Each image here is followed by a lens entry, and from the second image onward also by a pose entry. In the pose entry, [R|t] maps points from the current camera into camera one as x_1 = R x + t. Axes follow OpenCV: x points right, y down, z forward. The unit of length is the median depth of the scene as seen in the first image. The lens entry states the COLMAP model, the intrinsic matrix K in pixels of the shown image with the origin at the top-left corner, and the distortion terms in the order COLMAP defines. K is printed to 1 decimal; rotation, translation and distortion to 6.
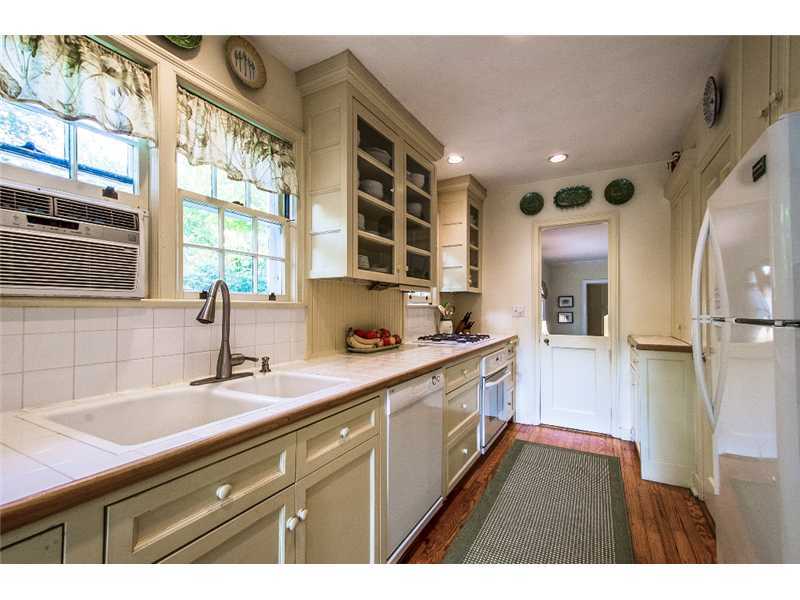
lens RADIAL K [[353.6, 0, 389.2], [0, 353.6, 305.7], [0, 0, 1]] dist [0.016338, 0.000079]
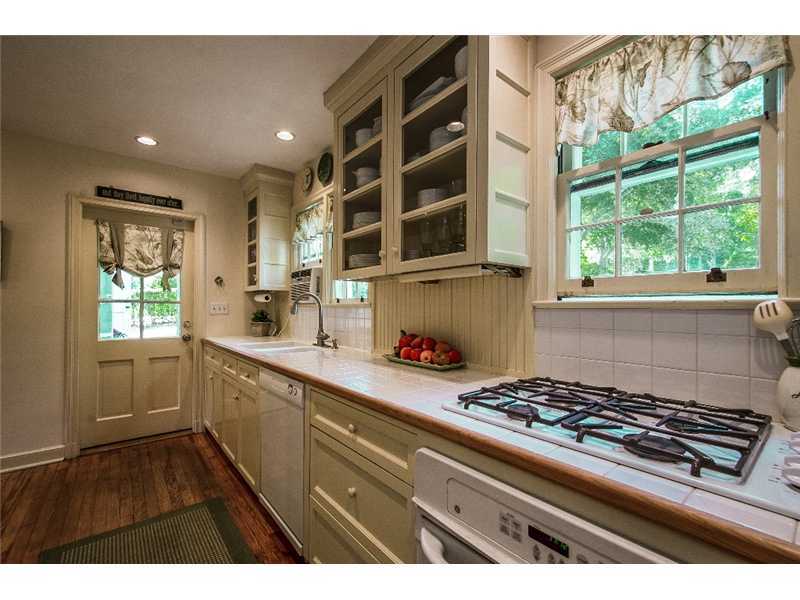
lens RADIAL K [[353.6, 0, 389.2], [0, 353.6, 305.7], [0, 0, 1]] dist [0.016338, 0.000079]
pose [[-0.344043, -0.000853, -0.938953, 0.929016], [0.004266, 0.999988, -0.002472, 0.000390], [0.938944, -0.004856, -0.344035, 1.710428]]
